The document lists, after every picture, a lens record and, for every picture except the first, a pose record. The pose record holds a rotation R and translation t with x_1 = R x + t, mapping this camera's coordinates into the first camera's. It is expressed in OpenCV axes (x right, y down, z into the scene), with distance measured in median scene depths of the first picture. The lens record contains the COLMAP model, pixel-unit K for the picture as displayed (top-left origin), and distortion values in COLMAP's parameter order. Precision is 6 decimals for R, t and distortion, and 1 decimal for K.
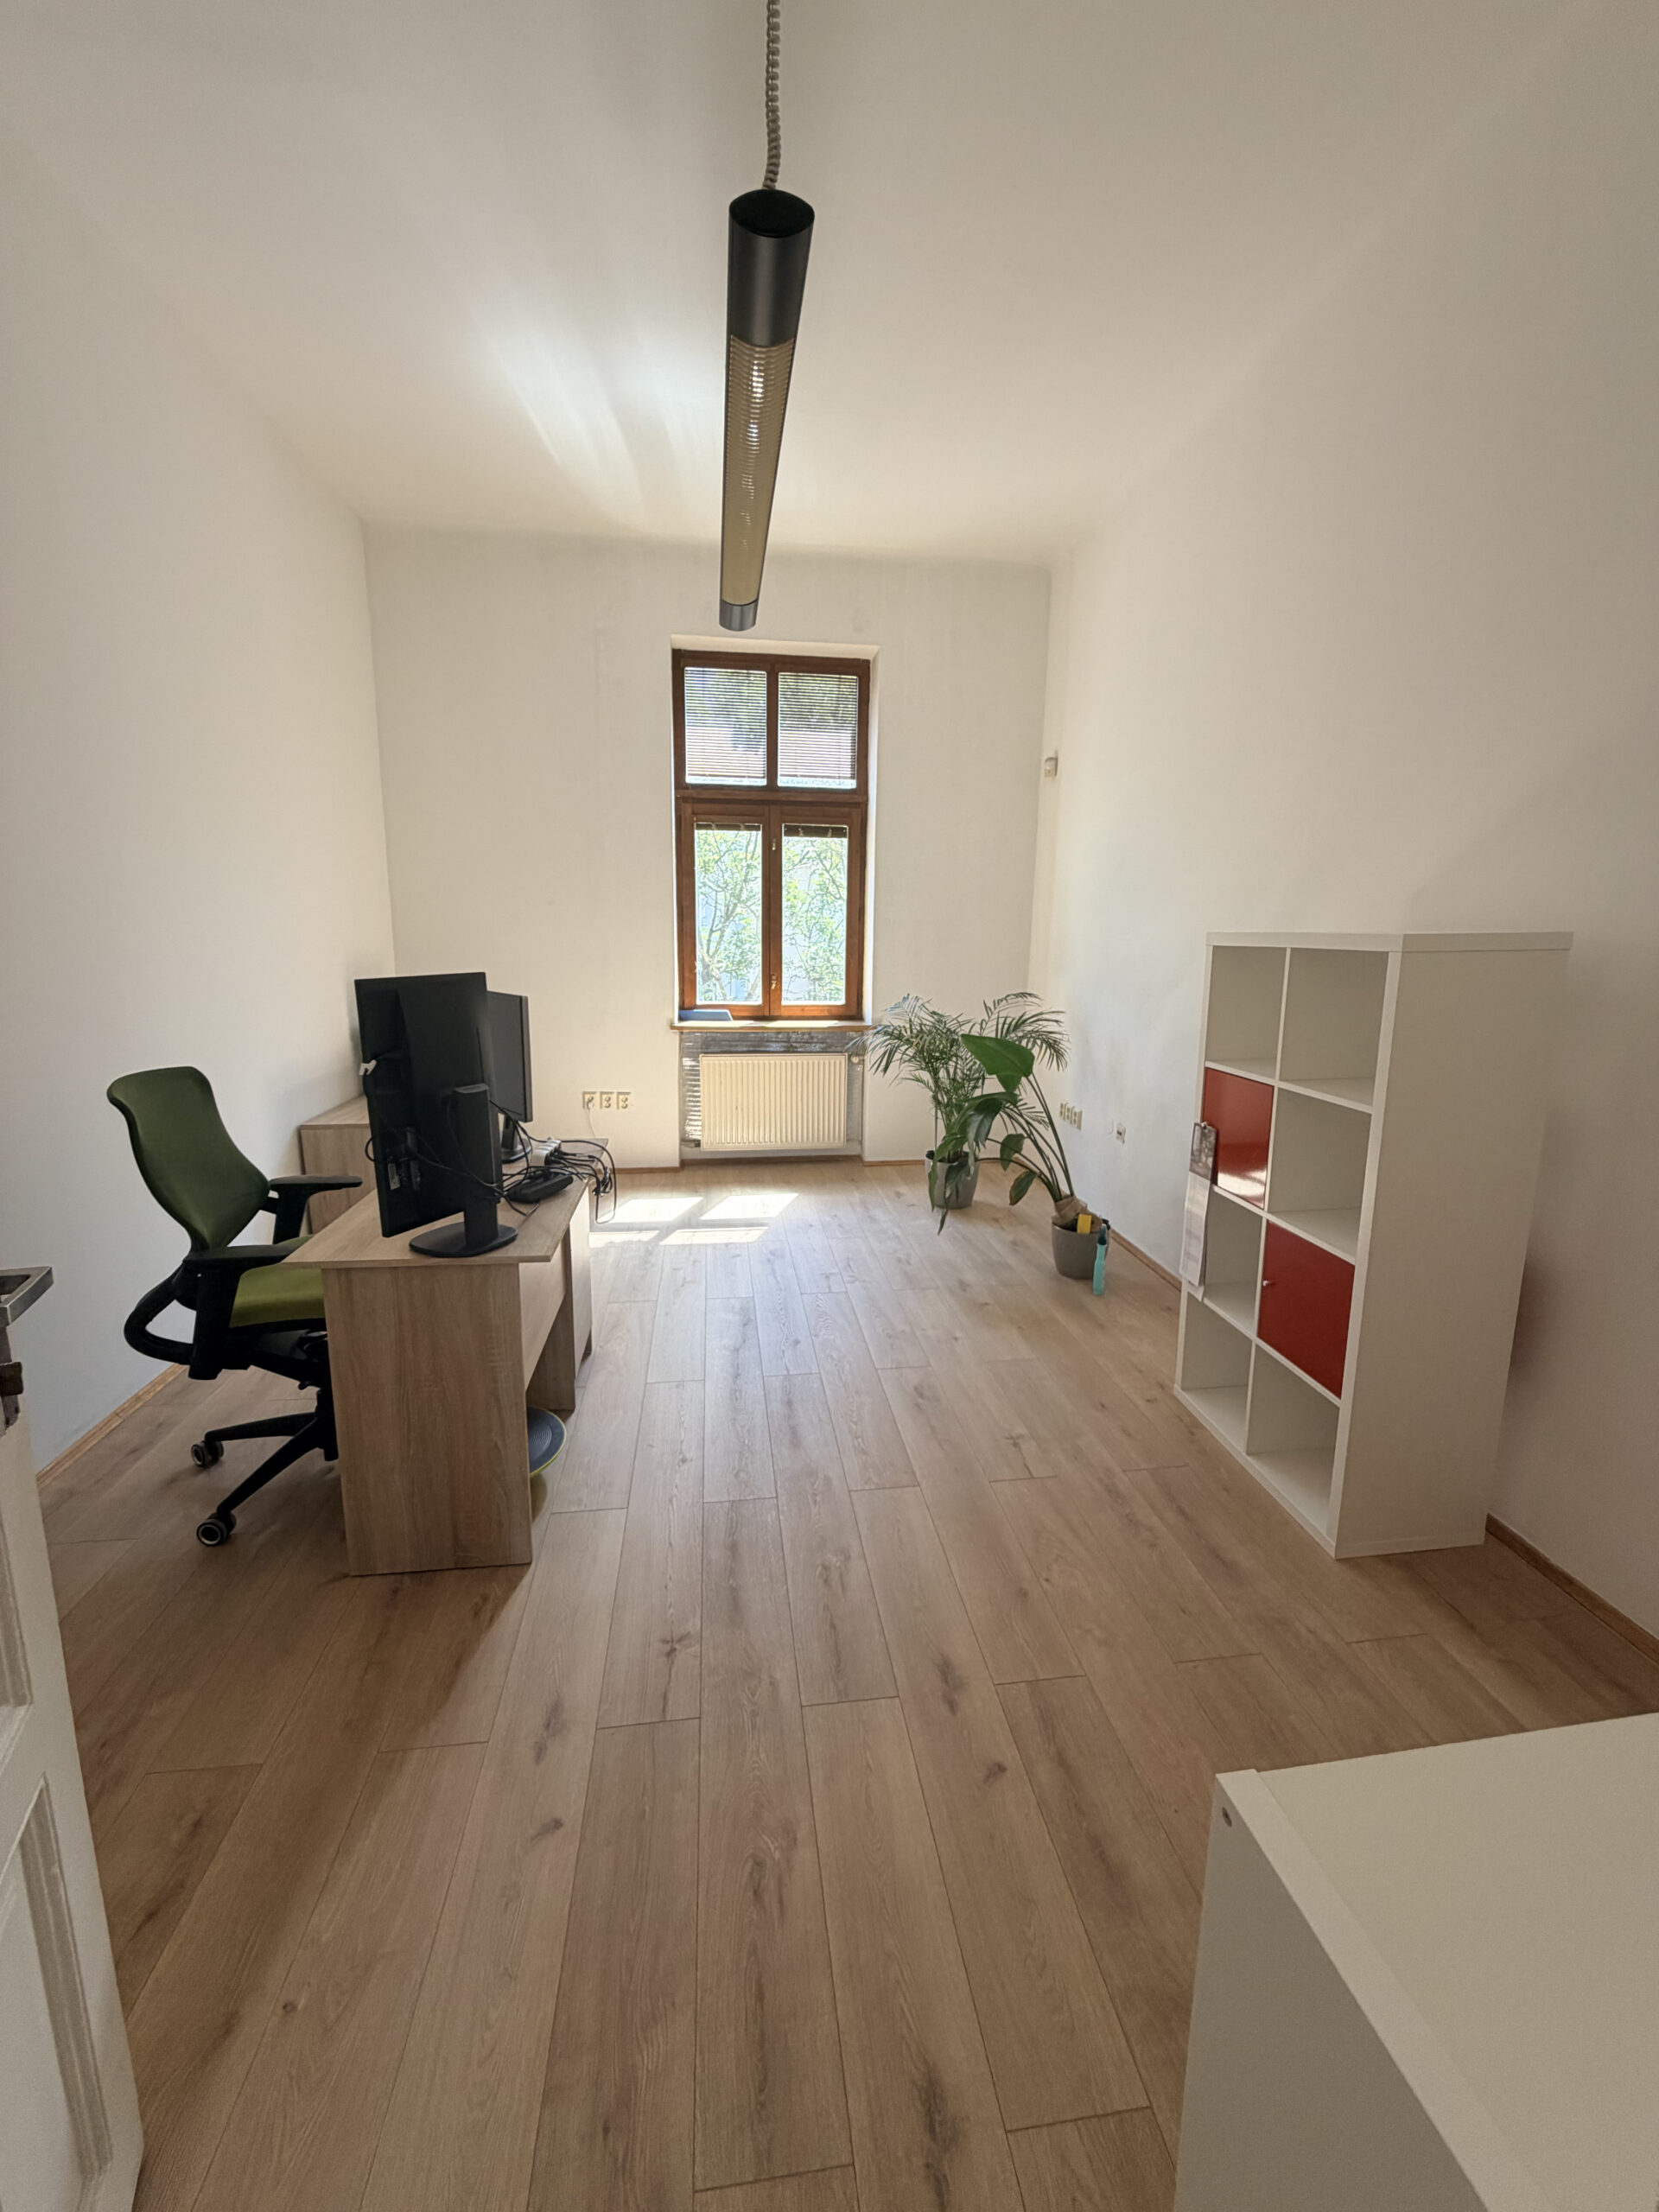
lens RADIAL K [[893.1, 0, 829.1], [0, 893.1, 1103.8], [0, 0, 1]] dist [0.001804, 0.000356]
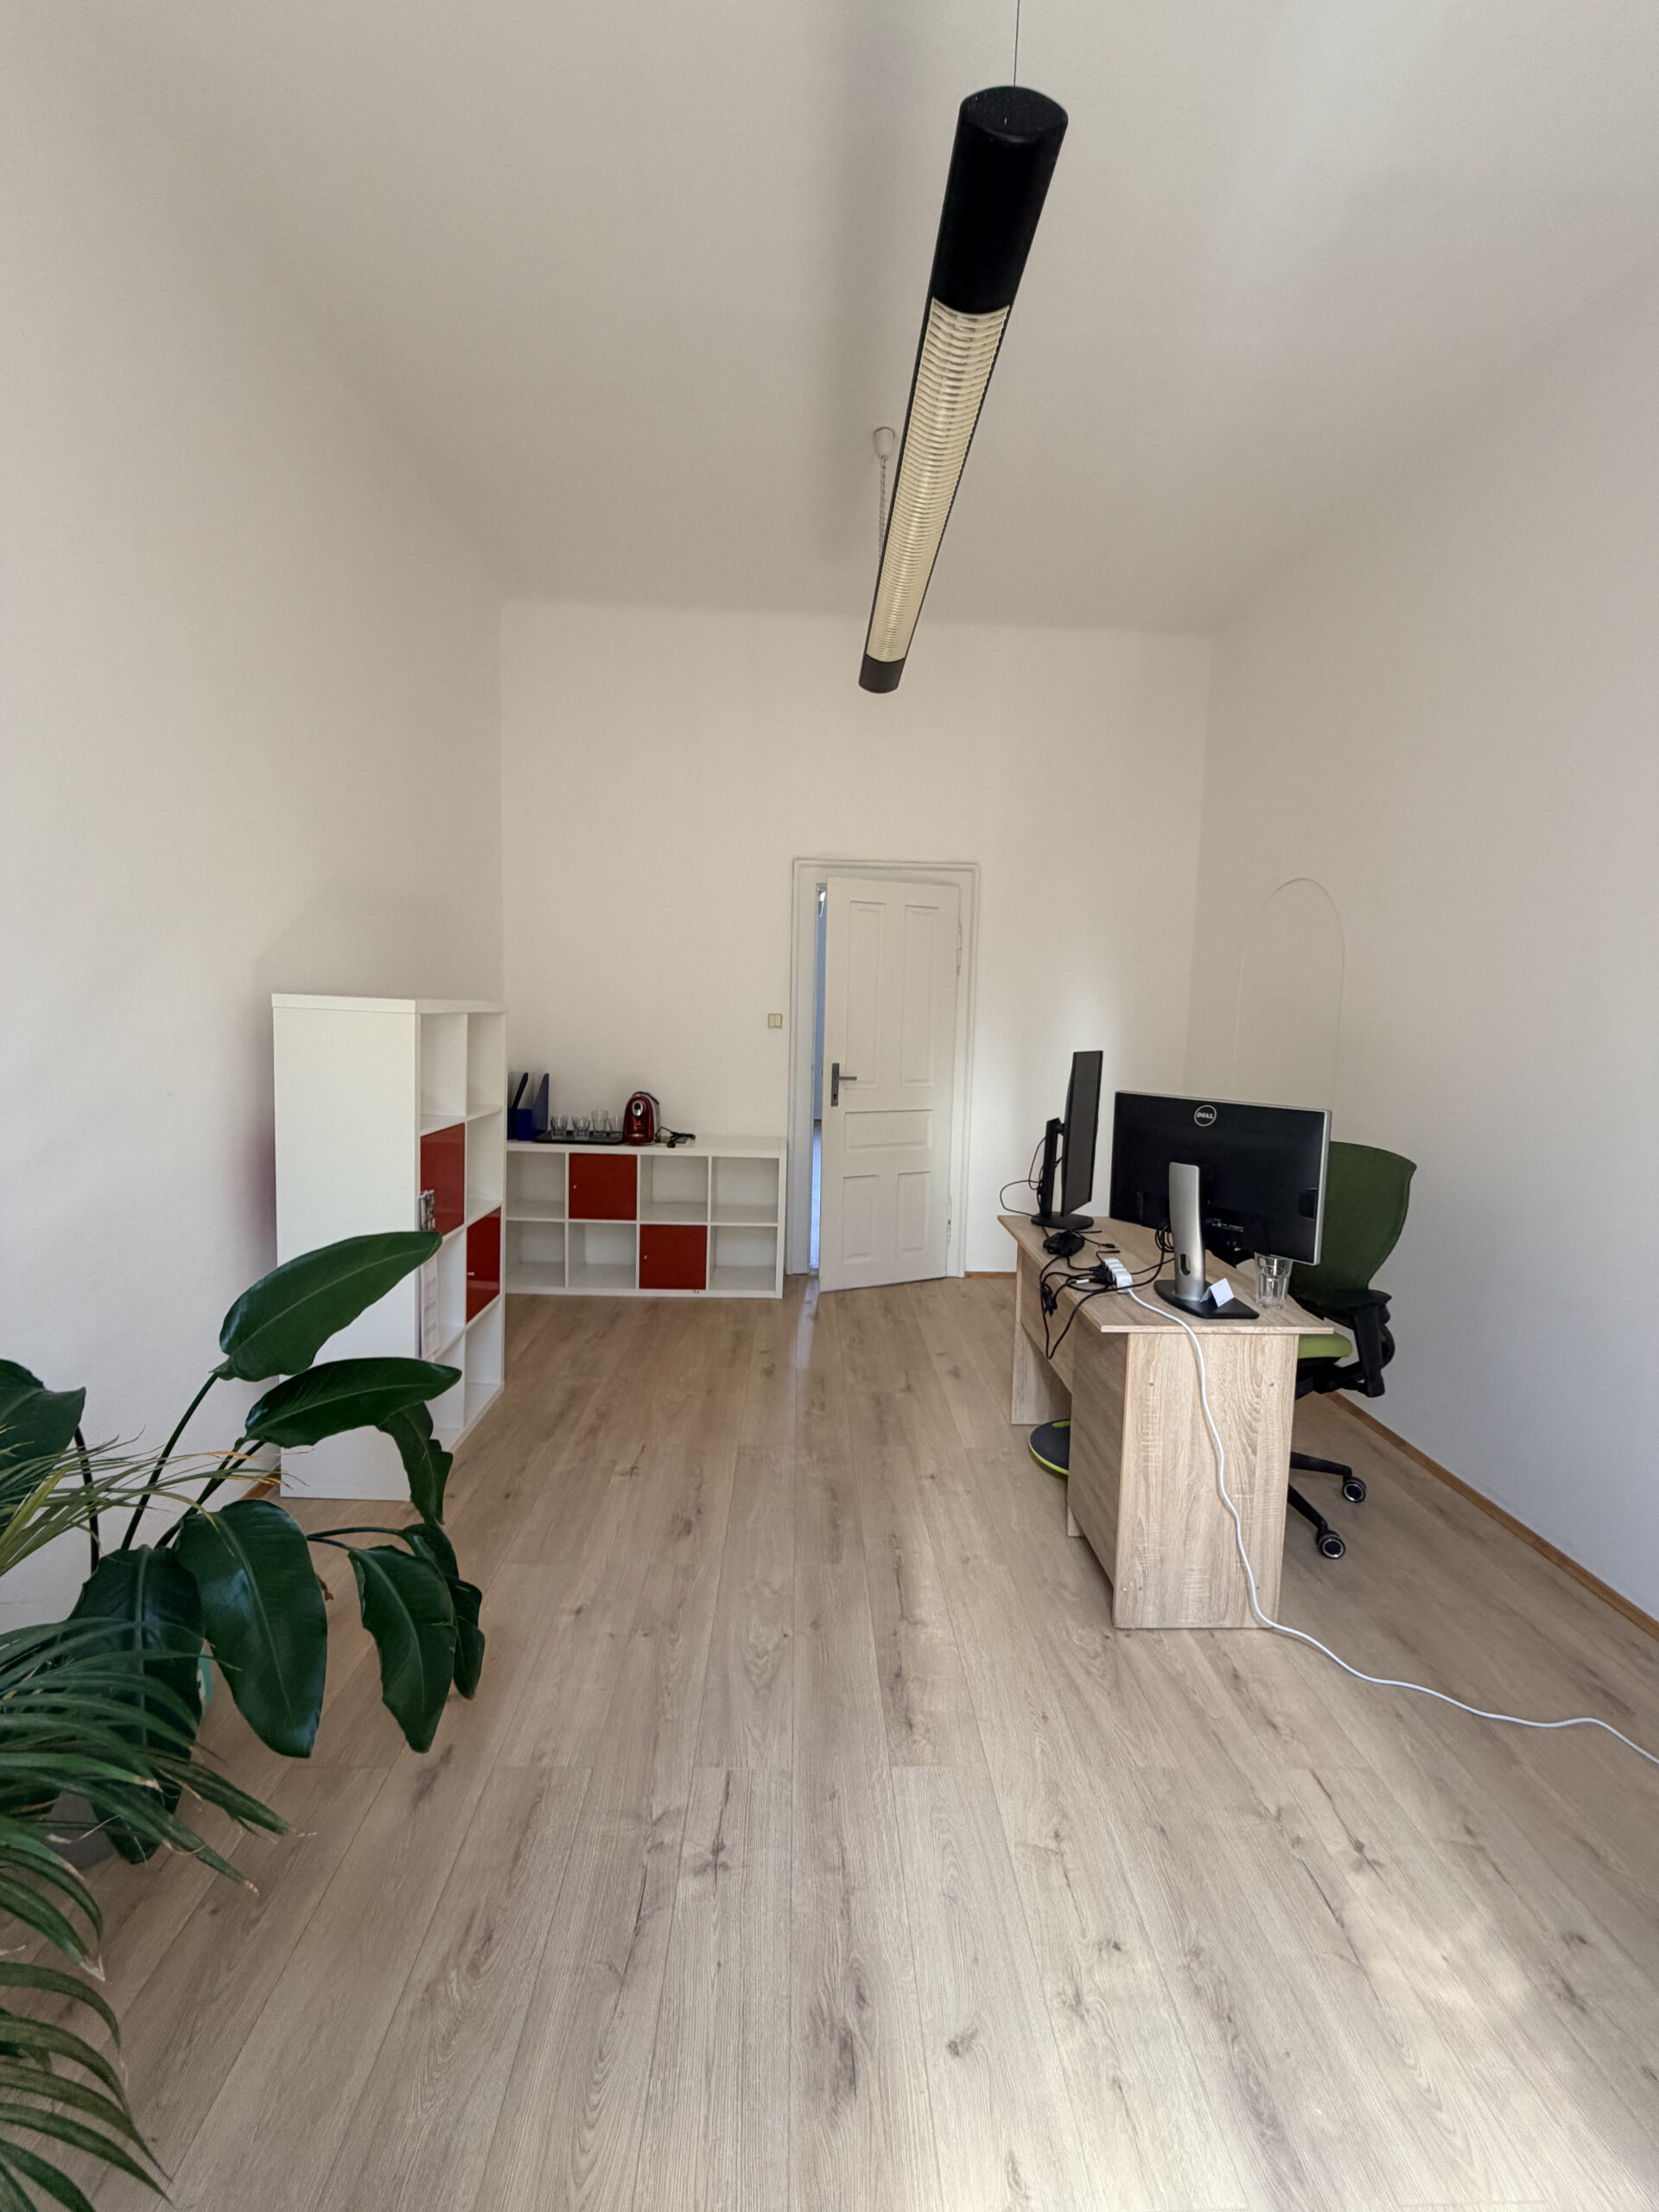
lens RADIAL K [[893.1, 0, 829.7], [0, 893.1, 1099.2], [0, 0, 1]] dist [0.001804, 0.000356]
pose [[-0.994976, -0.038849, 0.092265, -0.114645], [-0.010506, 0.957065, 0.289684, -0.372016], [-0.099557, 0.287260, -0.952665, 1.883473]]
